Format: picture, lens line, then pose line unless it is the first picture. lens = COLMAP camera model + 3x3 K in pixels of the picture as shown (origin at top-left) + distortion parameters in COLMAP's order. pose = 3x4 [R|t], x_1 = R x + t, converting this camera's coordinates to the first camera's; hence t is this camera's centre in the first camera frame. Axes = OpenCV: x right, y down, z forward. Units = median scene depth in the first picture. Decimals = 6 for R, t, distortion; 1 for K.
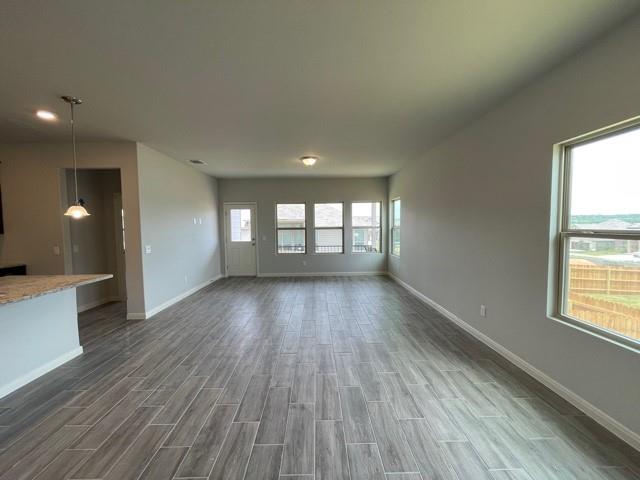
lens RADIAL K [[258.1, 0, 318.3], [0, 258.1, 238.6], [0, 0, 1]] dist [-0.001406, 0.000272]
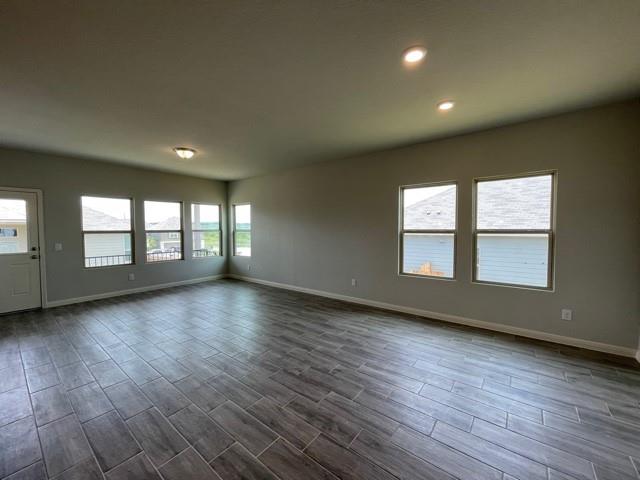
lens RADIAL K [[258.1, 0, 318.3], [0, 258.1, 238.6], [0, 0, 1]] dist [-0.001406, 0.000272]
pose [[0.628220, -0.020665, 0.777762, -0.441418], [0.036348, 0.999335, -0.002807, 0.006420], [-0.777187, 0.030034, 0.628553, 0.110199]]
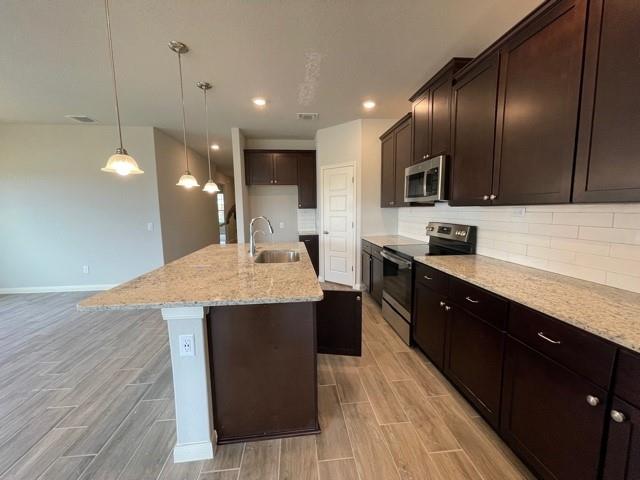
lens RADIAL K [[258.1, 0, 318.3], [0, 258.1, 238.6], [0, 0, 1]] dist [-0.001406, 0.000272]
pose [[-0.995546, 0.034734, -0.087646, -0.682913], [0.019666, 0.985715, 0.167267, -0.017666], [0.092204, 0.164798, -0.982008, 0.843793]]
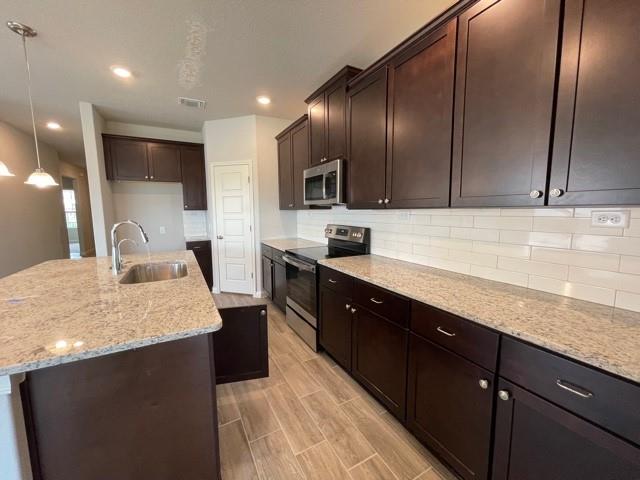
lens RADIAL K [[258.1, 0, 318.3], [0, 258.1, 238.6], [0, 0, 1]] dist [-0.001406, 0.000272]
pose [[-0.882105, 0.069919, -0.465834, -0.685443], [-0.007458, 0.986726, 0.162223, -0.016251], [0.470993, 0.146572, -0.869875, 0.799281]]
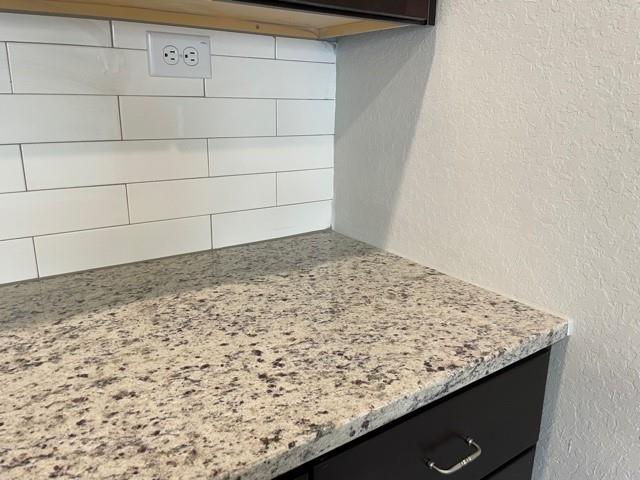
lens RADIAL K [[495.0, 0, 320.0], [0, 495.0, 240.0], [0, 0, 1]] dist [0.001387, 0.000301]
pose [[0.570576, 0.242290, -0.784690, -0.831628], [-0.064461, 0.965754, 0.251325, 0.019448], [0.818711, -0.092819, 0.566655, 0.650216]]
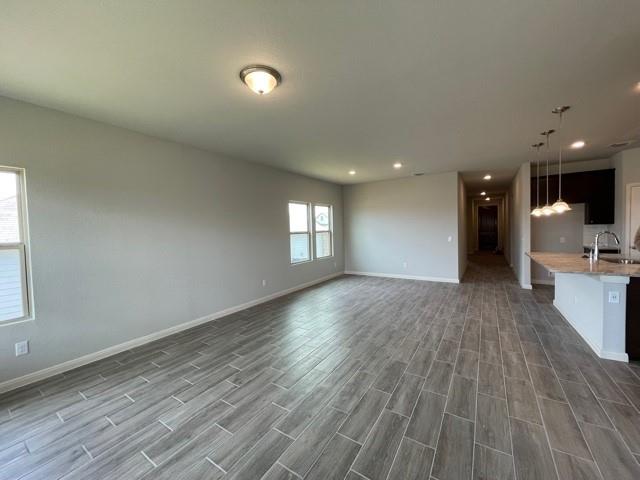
lens RADIAL K [[258.1, 0, 318.3], [0, 258.1, 238.6], [0, 0, 1]] dist [-0.001406, 0.000272]
pose [[-0.831478, 0.015976, 0.555328, -0.356932], [0.068275, 0.994948, 0.073603, -0.064063], [-0.551347, 0.099114, -0.828368, 1.344162]]
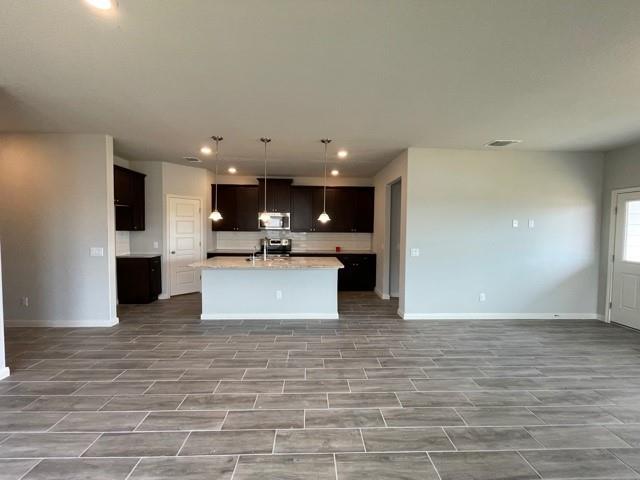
lens RADIAL K [[258.1, 0, 318.3], [0, 258.1, 238.6], [0, 0, 1]] dist [-0.001406, 0.000272]
pose [[0.026367, 0.050091, -0.998397, 0.269188], [-0.064756, 0.996732, 0.048297, -0.028730], [0.997553, 0.063379, 0.029525, 0.490810]]
